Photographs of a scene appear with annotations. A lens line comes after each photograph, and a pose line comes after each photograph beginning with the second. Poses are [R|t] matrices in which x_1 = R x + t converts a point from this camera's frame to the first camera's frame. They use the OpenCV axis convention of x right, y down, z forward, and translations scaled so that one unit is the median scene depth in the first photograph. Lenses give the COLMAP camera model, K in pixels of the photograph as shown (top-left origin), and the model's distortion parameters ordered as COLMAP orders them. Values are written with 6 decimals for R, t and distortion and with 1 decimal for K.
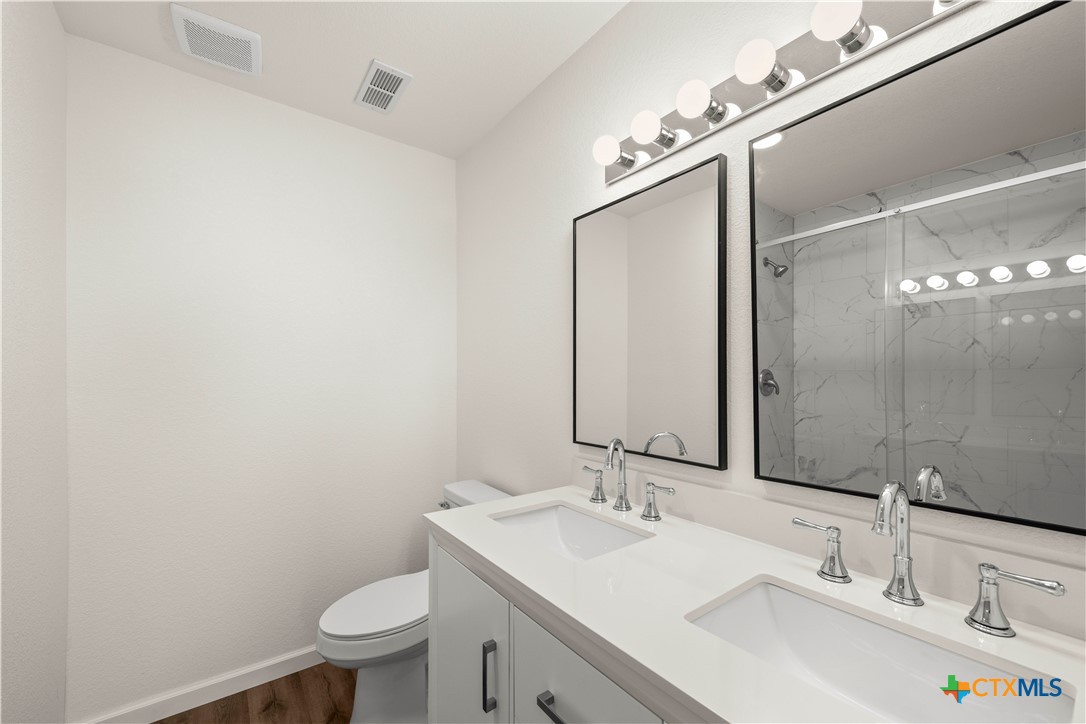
lens RADIAL K [[428.9, 0, 538.2], [0, 428.9, 373.8], [0, 0, 1]] dist [0.001036, -0.000625]
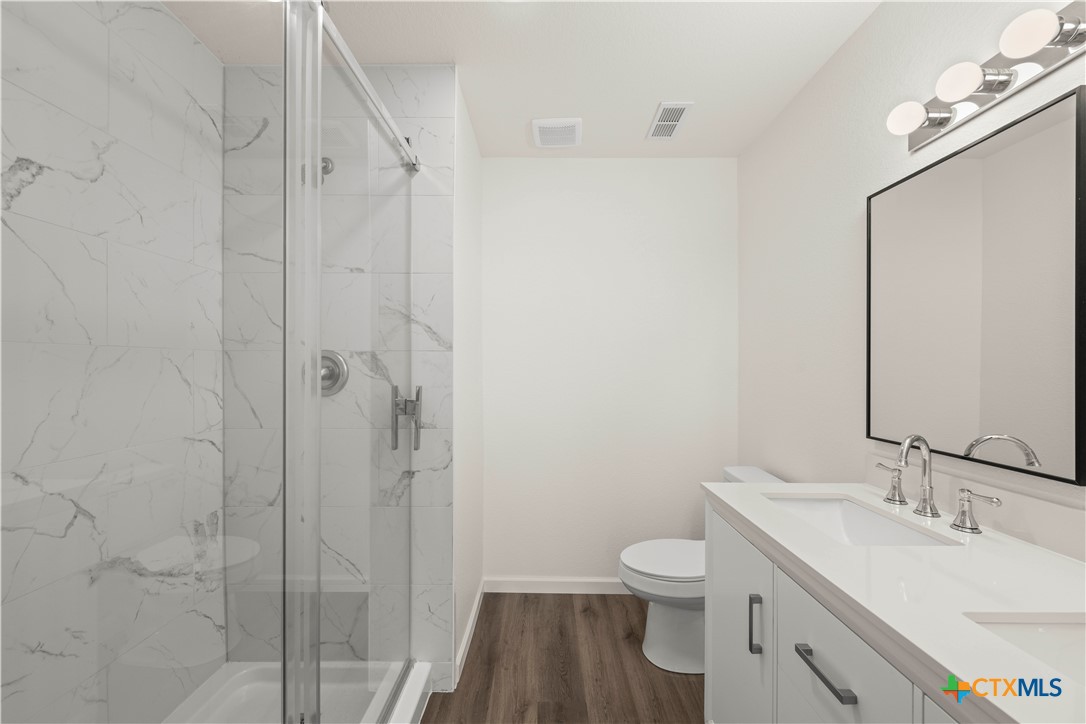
lens RADIAL K [[428.9, 0, 551.0], [0, 428.9, 362.9], [0, 0, 1]] dist [0.001036, -0.000625]
pose [[0.812968, -0.001305, -0.582307, 0.077399], [0.000929, 0.999999, -0.000945, -0.001904], [0.582307, 0.000228, 0.812969, -0.182128]]
